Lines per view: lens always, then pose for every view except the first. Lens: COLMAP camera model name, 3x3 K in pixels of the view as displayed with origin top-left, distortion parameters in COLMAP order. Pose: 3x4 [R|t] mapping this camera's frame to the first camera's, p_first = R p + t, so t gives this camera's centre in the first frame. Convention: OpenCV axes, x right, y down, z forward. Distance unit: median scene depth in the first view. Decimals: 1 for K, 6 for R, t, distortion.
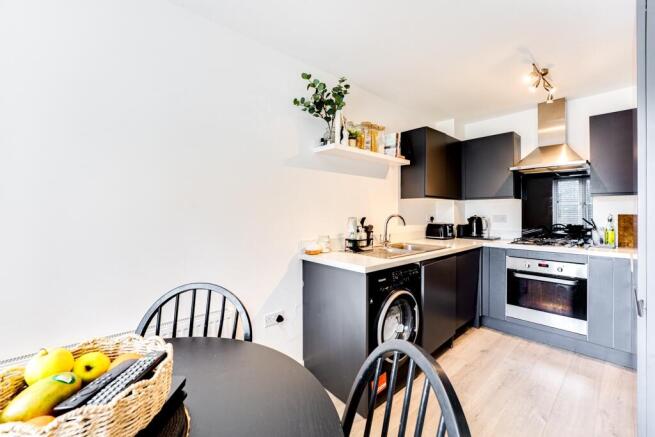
lens RADIAL K [[266.9, 0, 328.5], [0, 266.9, 213.5], [0, 0, 1]] dist [-0.014337, 0.000163]
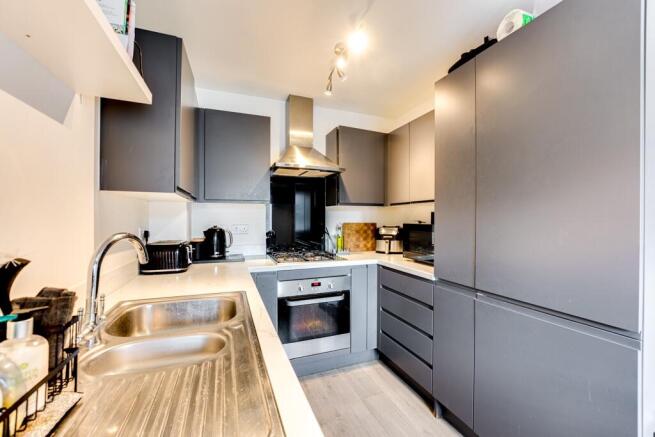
lens RADIAL K [[263.3, 0, 326.5], [0, 263.3, 221.3], [0, 0, 1]] dist [-0.017150, 0.000310]
pose [[0.343847, -0.008435, 0.938988, 0.030465], [0.005877, 0.999959, 0.006831, -0.011664], [-0.939007, 0.003169, 0.343882, 0.629112]]
